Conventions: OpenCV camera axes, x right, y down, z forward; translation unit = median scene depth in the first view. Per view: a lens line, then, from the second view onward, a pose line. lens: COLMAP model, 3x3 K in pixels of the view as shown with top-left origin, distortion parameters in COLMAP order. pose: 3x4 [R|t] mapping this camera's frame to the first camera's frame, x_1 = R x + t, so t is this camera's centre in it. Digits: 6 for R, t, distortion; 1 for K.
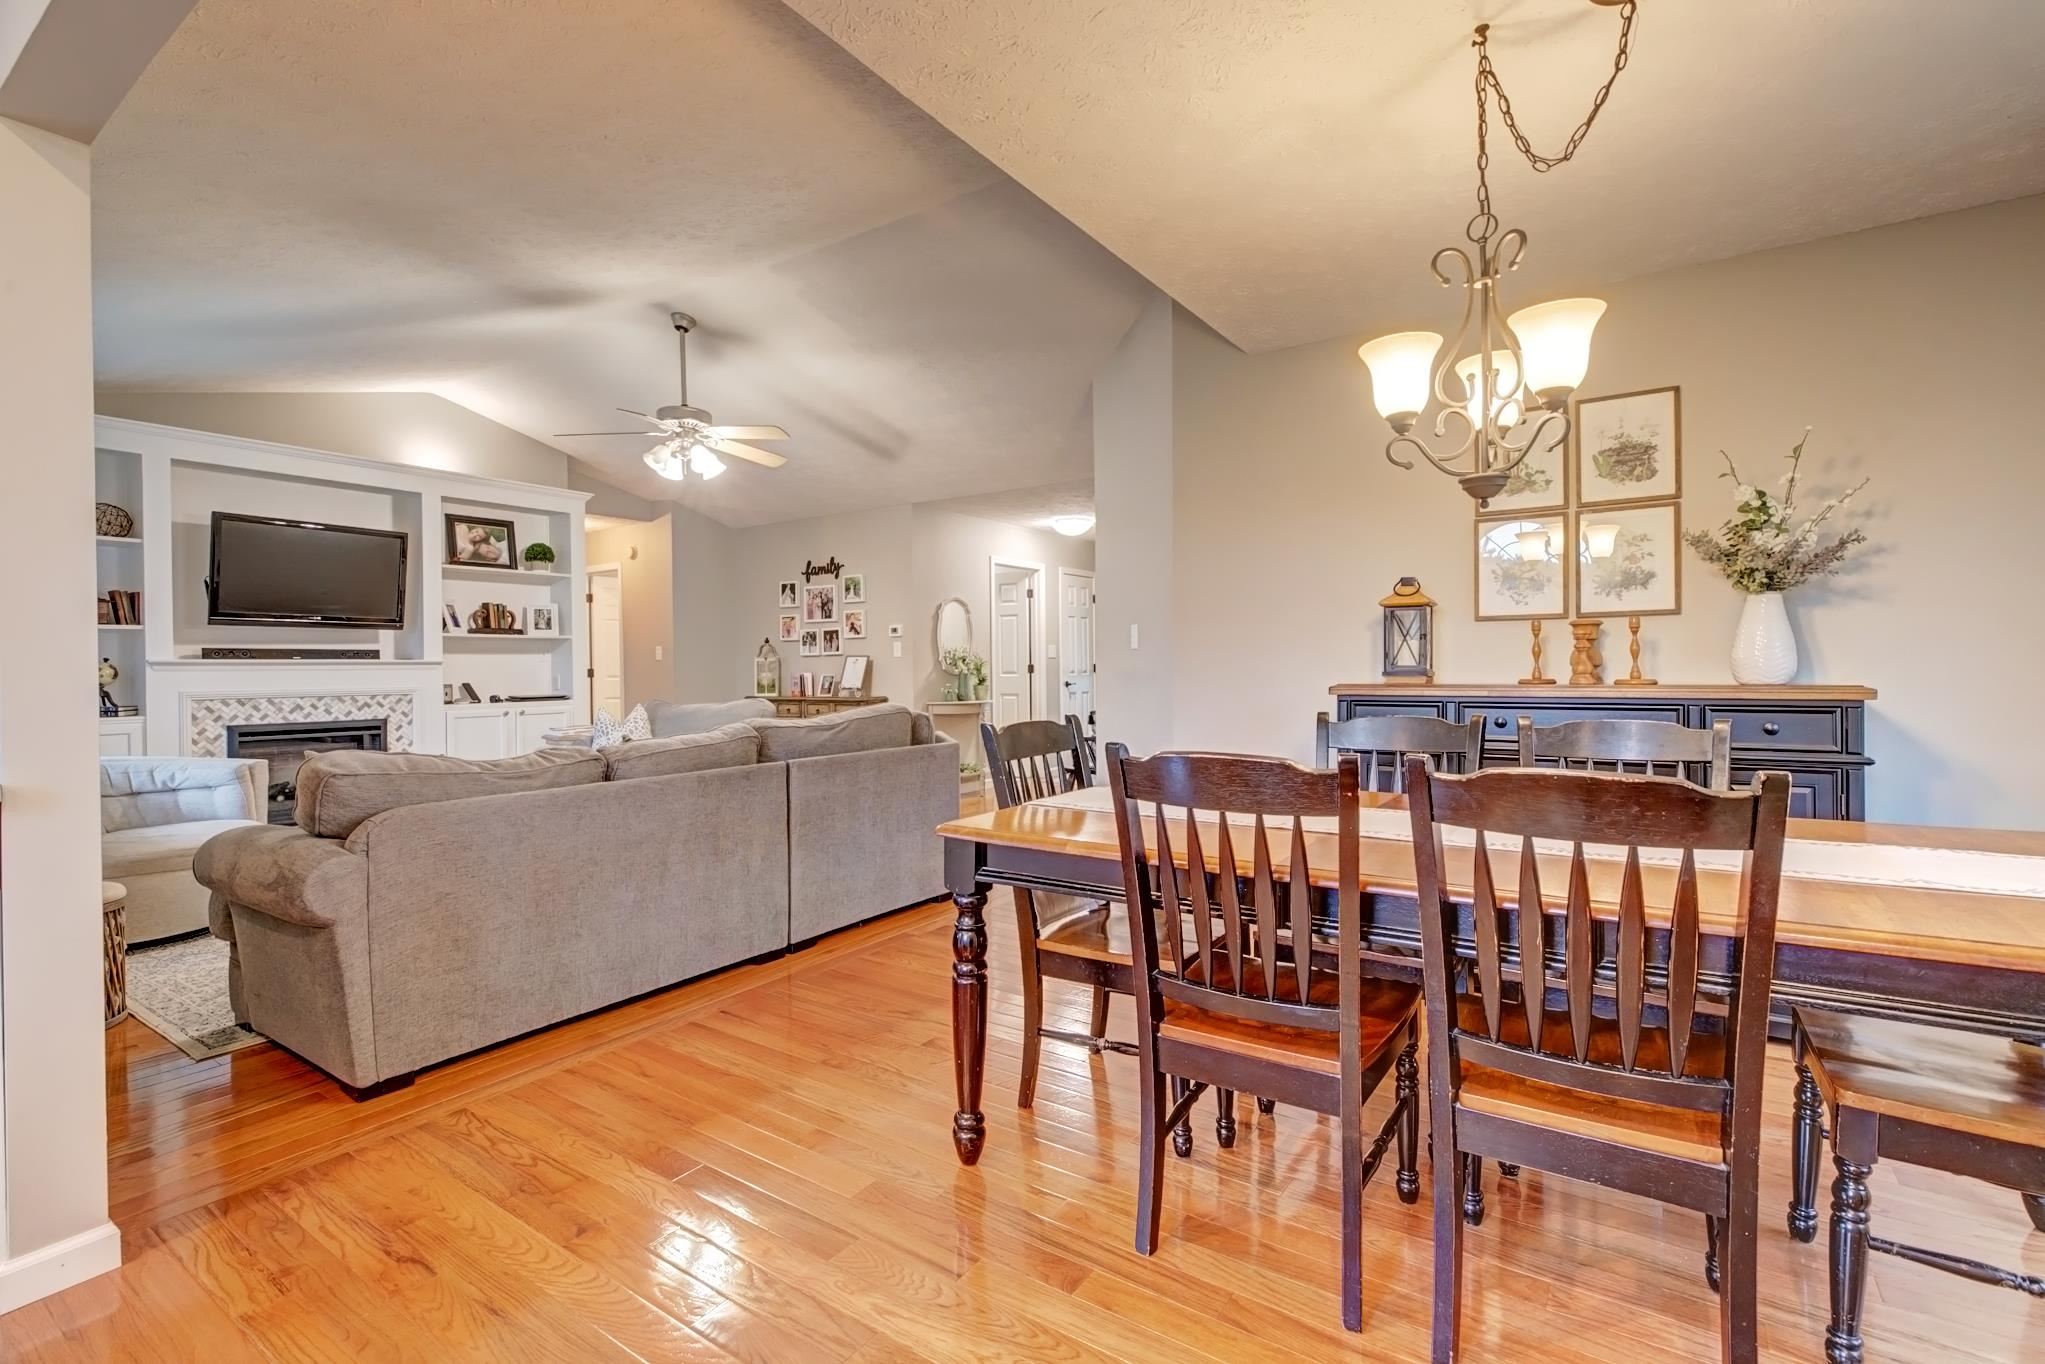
lens RADIAL K [[913.2, 0, 1019.0], [0, 913.2, 676.4], [0, 0, 1]] dist [0.005219, -0.000879]
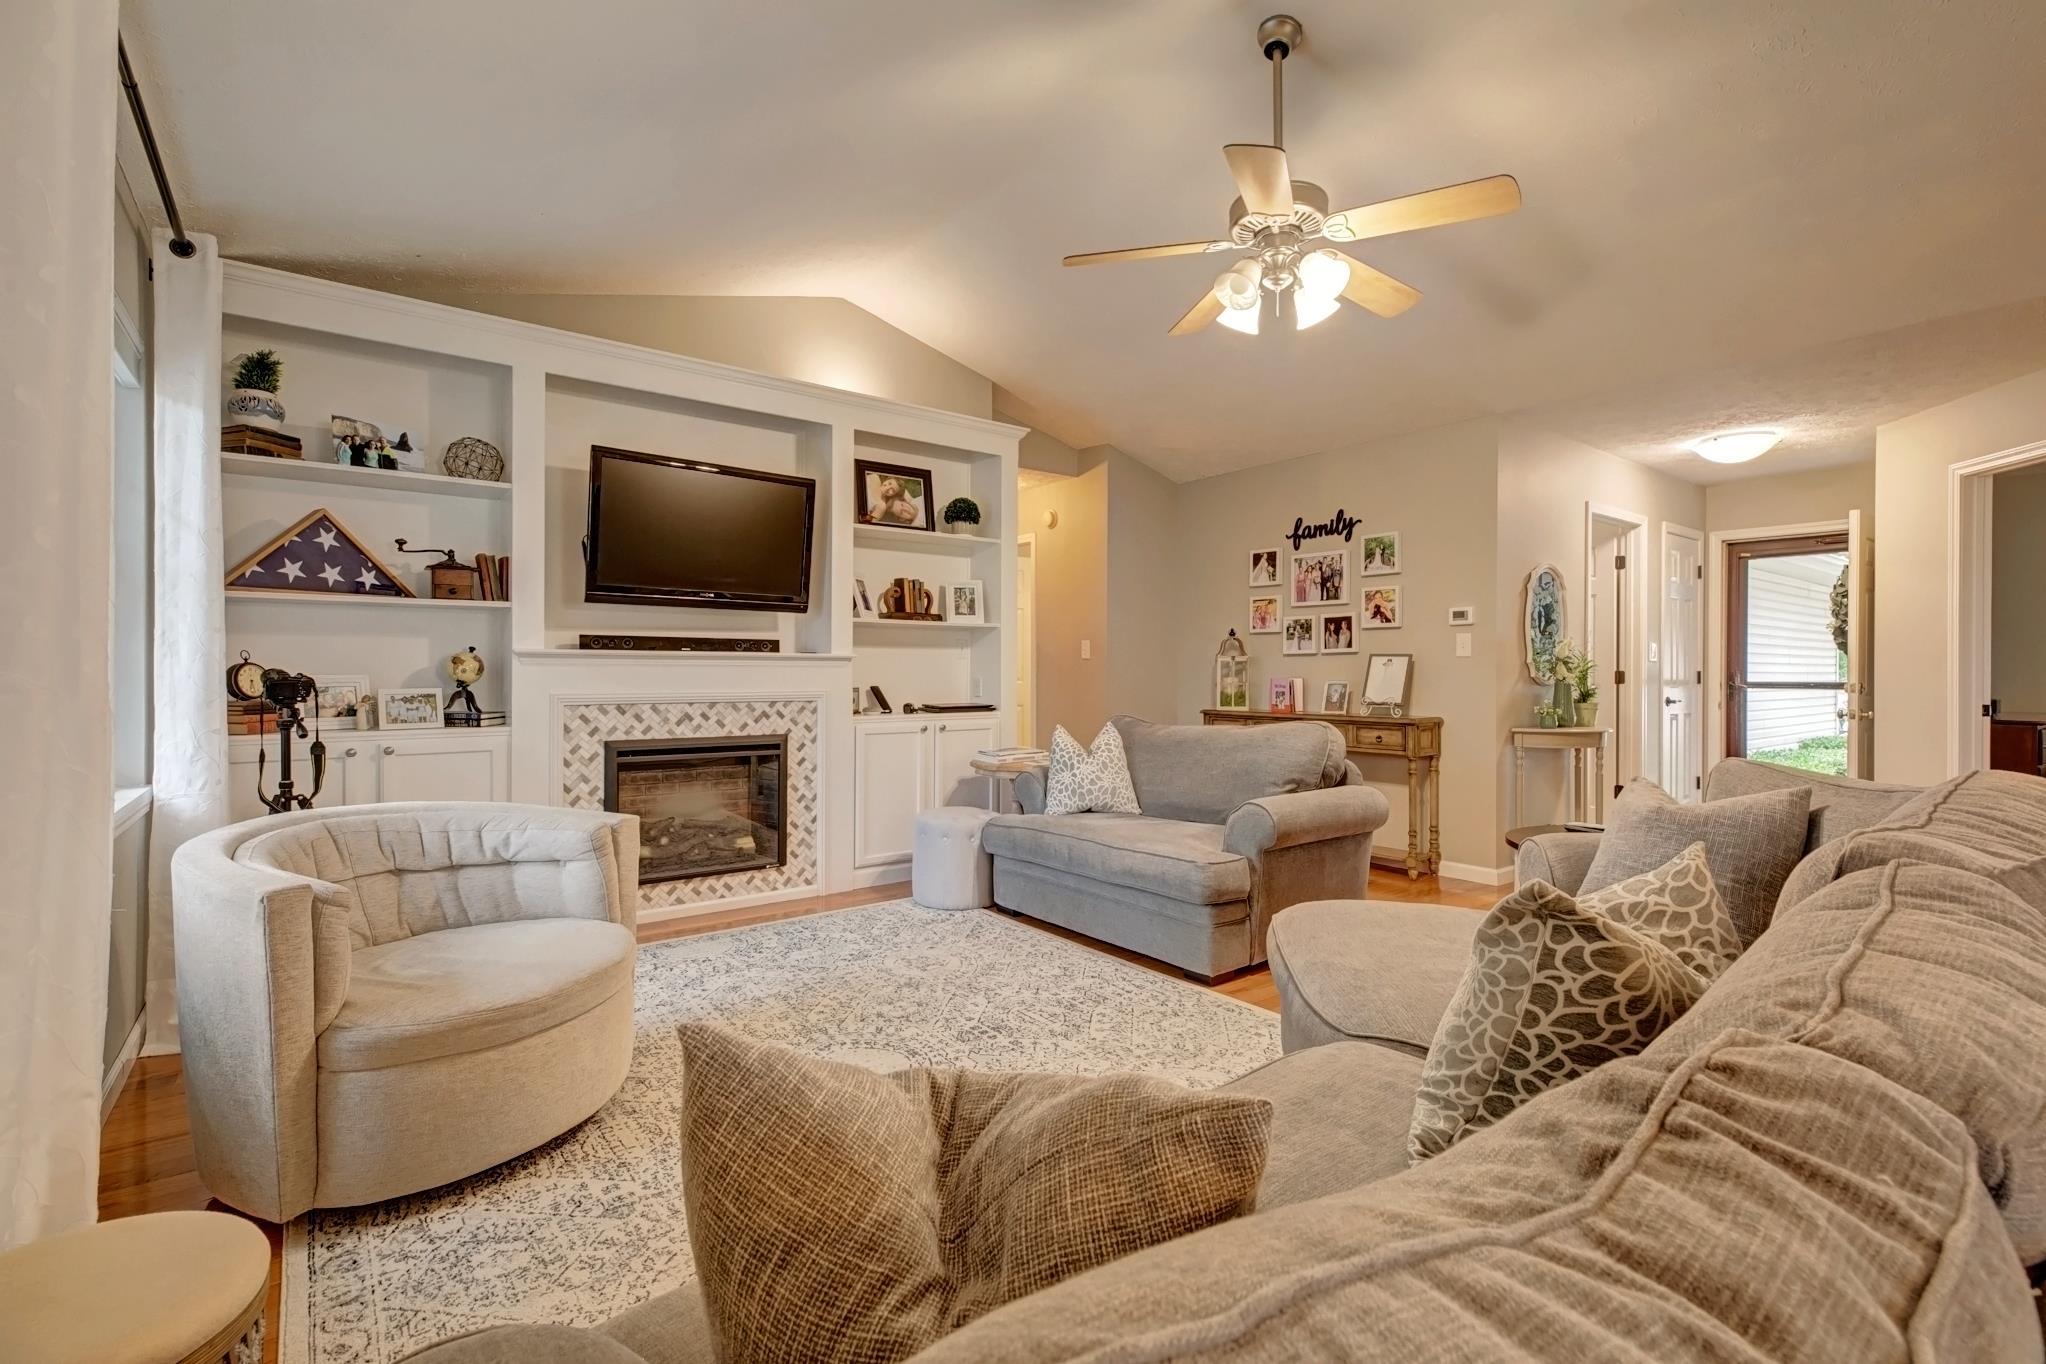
lens RADIAL K [[913.6, 0, 1017.9], [0, 913.6, 682.5], [0, 0, 1]] dist [0.005219, -0.000879]
pose [[0.948012, 0.016723, -0.317794, -0.256980], [-0.015954, 0.999860, 0.005022, -0.001304], [0.317834, 0.000309, 0.948146, 0.330804]]
